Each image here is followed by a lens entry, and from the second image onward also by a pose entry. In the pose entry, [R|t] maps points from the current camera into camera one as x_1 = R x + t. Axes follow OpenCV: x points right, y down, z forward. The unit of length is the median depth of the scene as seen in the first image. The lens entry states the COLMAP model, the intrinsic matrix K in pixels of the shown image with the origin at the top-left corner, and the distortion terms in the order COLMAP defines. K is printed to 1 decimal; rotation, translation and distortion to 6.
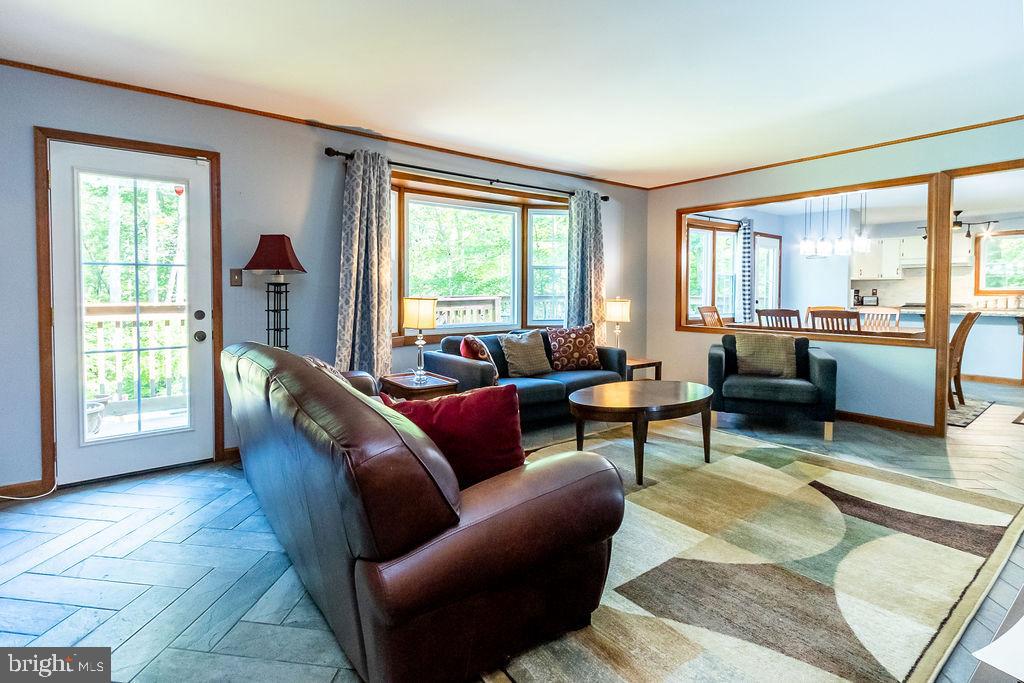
lens RADIAL K [[495.1, 0, 474.1], [0, 495.1, 305.1], [0, 0, 1]] dist [-0.001677, -0.000744]
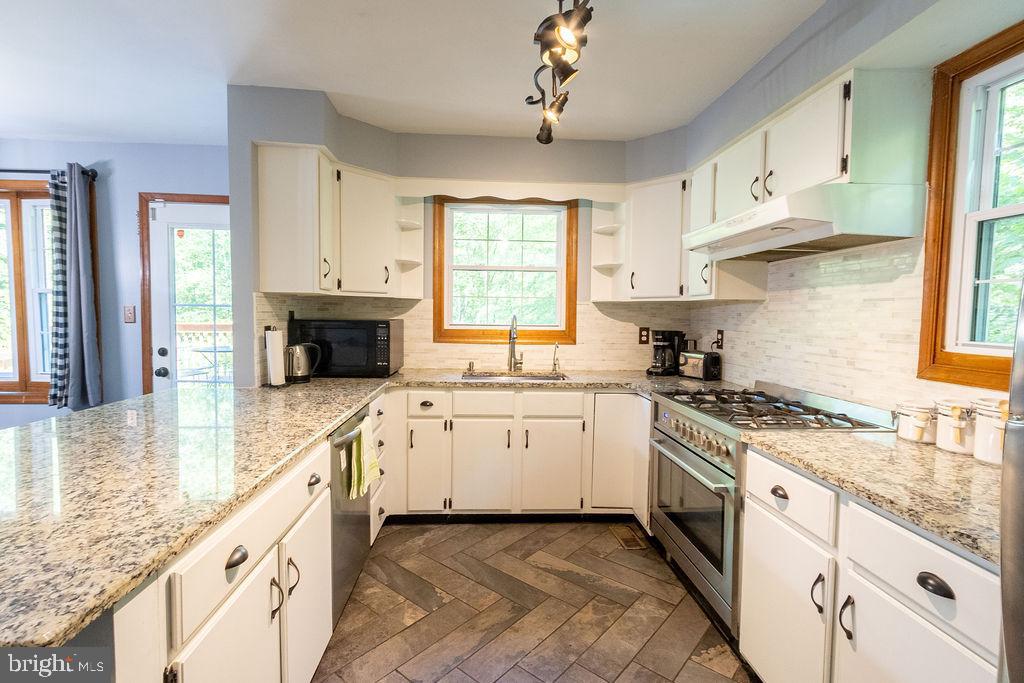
lens RADIAL K [[476.5, 0, 499.7], [0, 476.5, 337.6], [0, 0, 1]] dist [-0.000067, 0.000595]
pose [[0.842529, 0.038053, -0.537305, 1.559063], [-0.027115, 0.999233, 0.028250, -0.059055], [0.537968, -0.009232, 0.842914, 1.184702]]
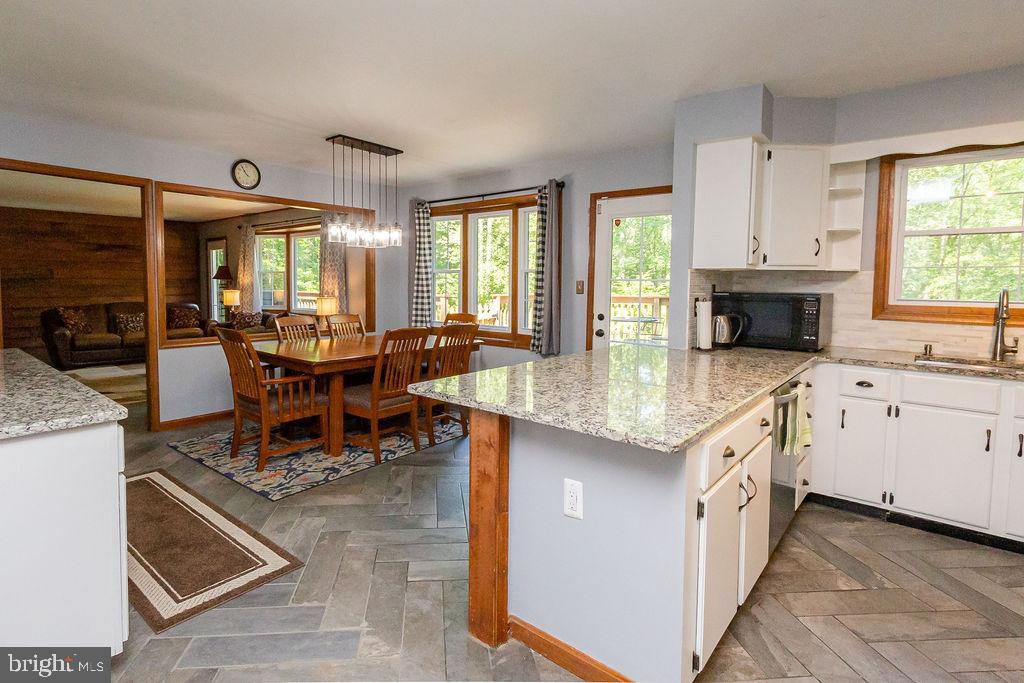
lens RADIAL K [[509.9, 0, 465.4], [0, 509.9, 312.1], [0, 0, 1]] dist [-0.001654, -0.000545]
pose [[0.222255, 0.059540, -0.973169, 1.626515], [-0.036328, 0.997946, 0.052759, -0.055340], [0.974312, 0.023627, 0.223961, 1.062978]]
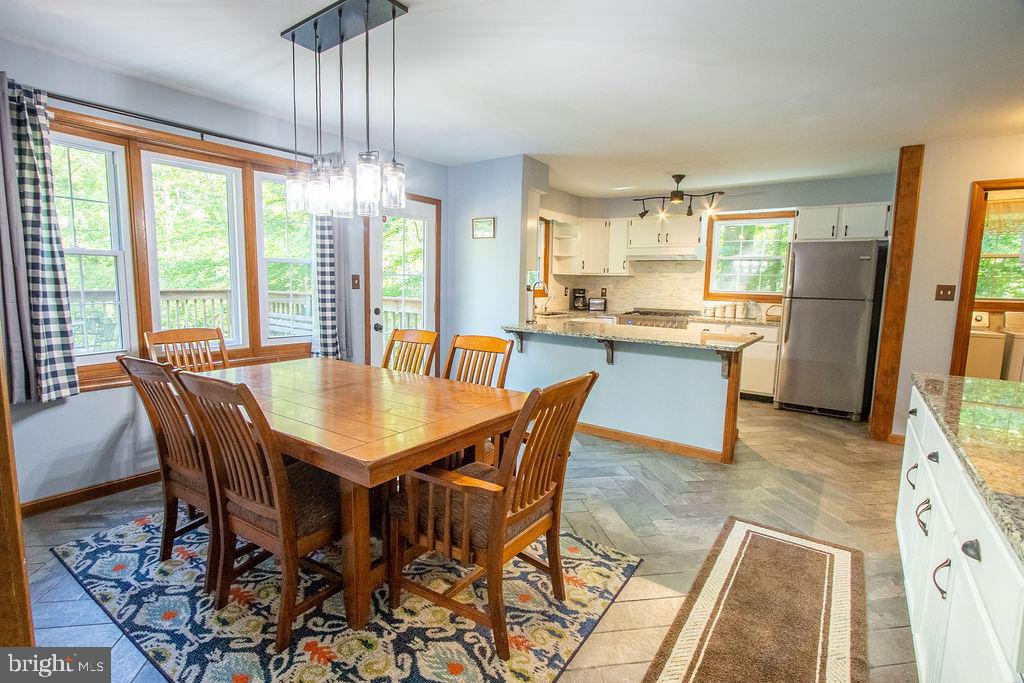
lens RADIAL K [[481.7, 0, 499.1], [0, 481.7, 336.6], [0, 0, 1]] dist [-0.018280, -0.000231]
pose [[0.952759, -0.018250, 0.303178, 0.794744], [-0.009599, 0.995885, 0.090113, -0.043099], [-0.303575, -0.088766, 0.948664, 0.639126]]
